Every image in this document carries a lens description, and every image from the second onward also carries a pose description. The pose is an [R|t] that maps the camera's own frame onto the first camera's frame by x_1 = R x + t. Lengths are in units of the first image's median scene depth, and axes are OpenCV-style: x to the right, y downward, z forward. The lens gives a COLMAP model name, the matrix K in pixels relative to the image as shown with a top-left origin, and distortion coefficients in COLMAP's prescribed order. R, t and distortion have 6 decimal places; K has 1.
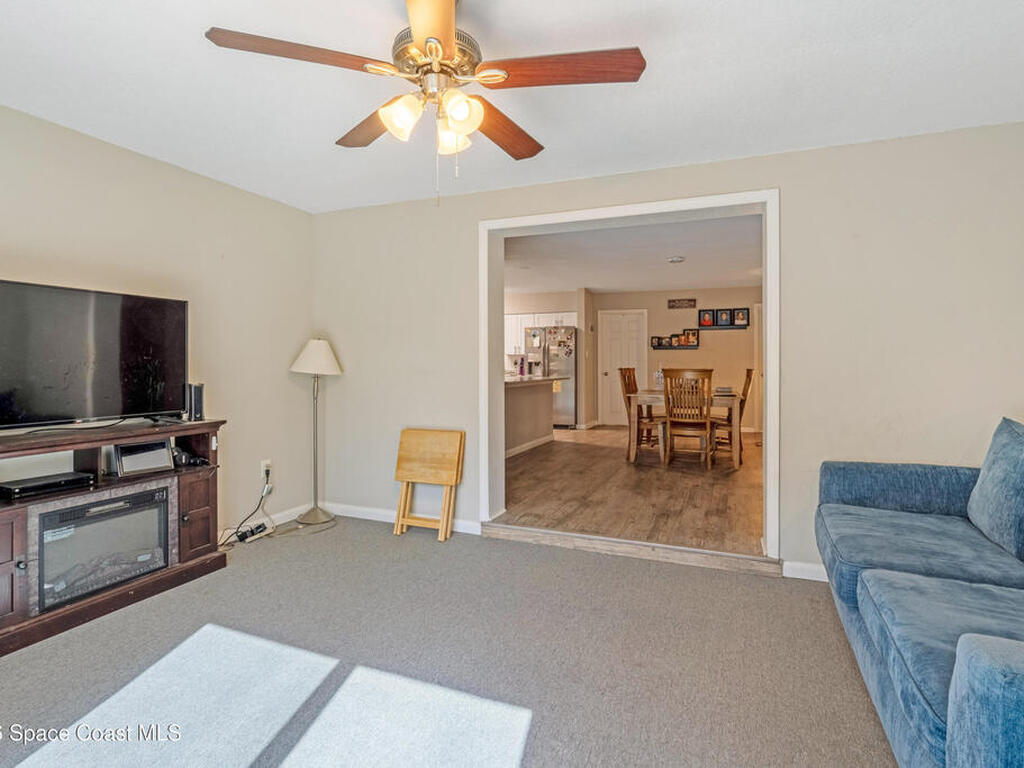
lens RADIAL K [[517.1, 0, 512.0], [0, 517.1, 384.0], [0, 0, 1]] dist [-0.001391, -0.000311]
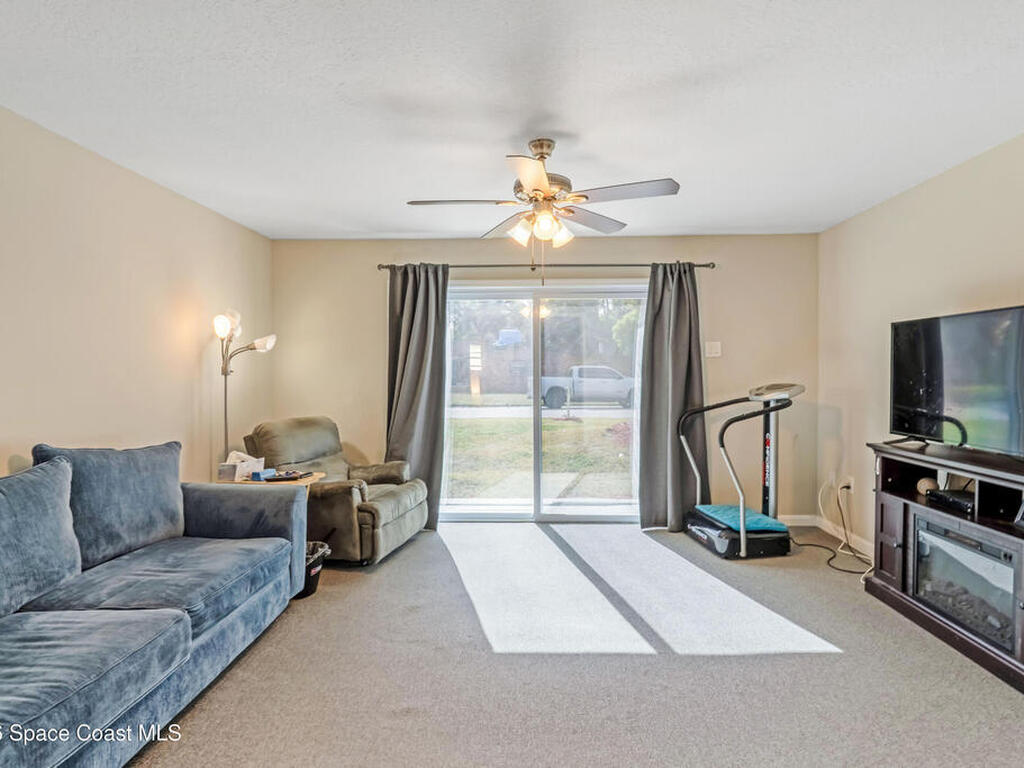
lens RADIAL K [[517.1, 0, 512.0], [0, 517.1, 384.0], [0, 0, 1]] dist [-0.001391, -0.000311]
pose [[-0.943927, 0.004406, -0.330126, 0.384479], [-0.003425, 0.999727, 0.023134, -0.070888], [0.330138, 0.022967, -0.943653, 2.024997]]
